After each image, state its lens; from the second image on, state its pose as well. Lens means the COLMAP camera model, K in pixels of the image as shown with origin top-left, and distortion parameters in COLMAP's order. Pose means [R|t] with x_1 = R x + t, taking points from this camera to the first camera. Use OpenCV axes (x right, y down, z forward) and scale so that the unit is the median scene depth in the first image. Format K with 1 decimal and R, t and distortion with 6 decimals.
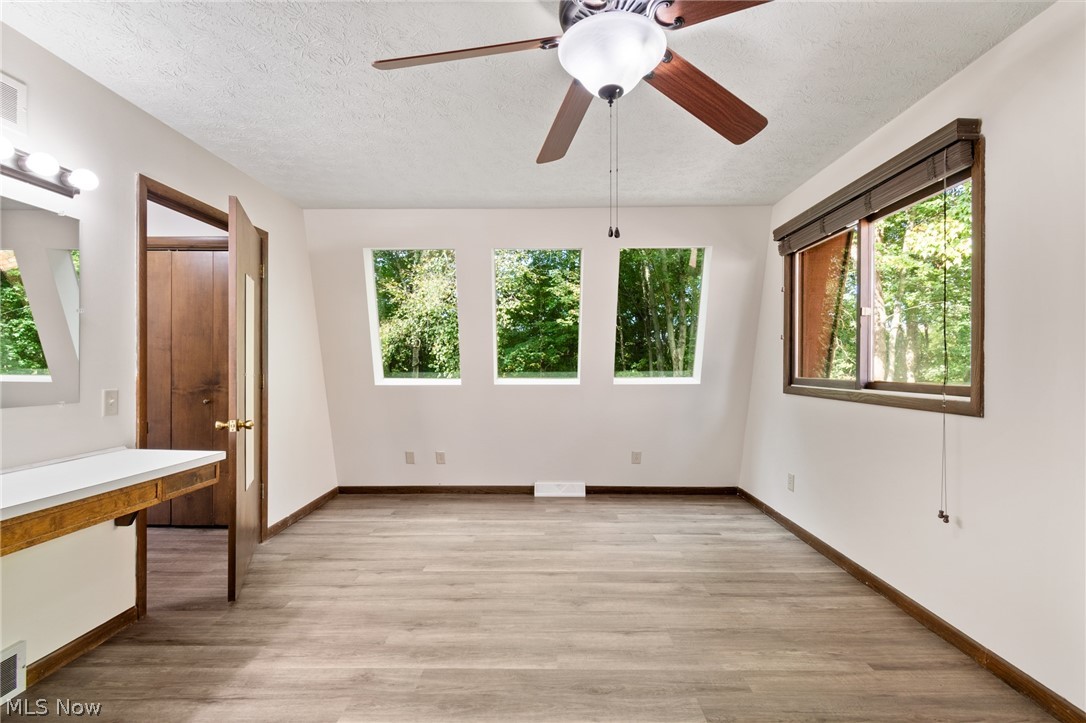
lens RADIAL K [[486.1, 0, 545.0], [0, 486.1, 369.7], [0, 0, 1]] dist [0.002867, 0.000073]
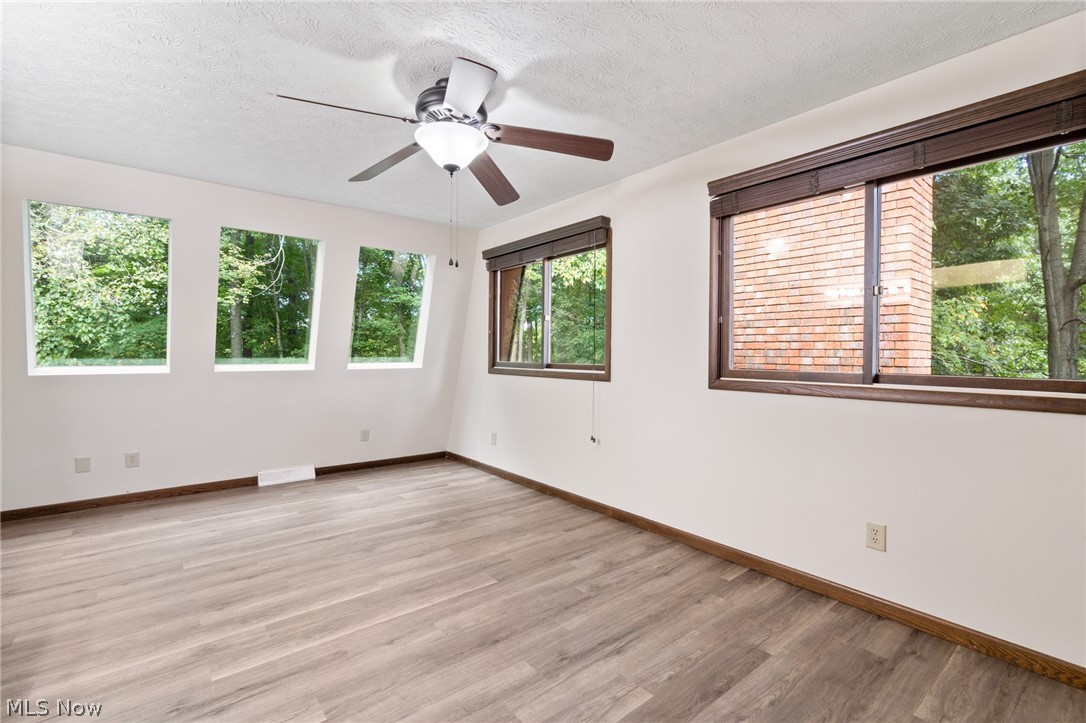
lens RADIAL K [[486.1, 0, 545.0], [0, 486.1, 369.7], [0, 0, 1]] dist [0.002867, 0.000073]
pose [[0.770878, -0.018365, 0.636719, -0.303178], [0.000630, 0.999606, 0.028070, 0.000749], [-0.636983, -0.021238, 0.770585, -0.167728]]
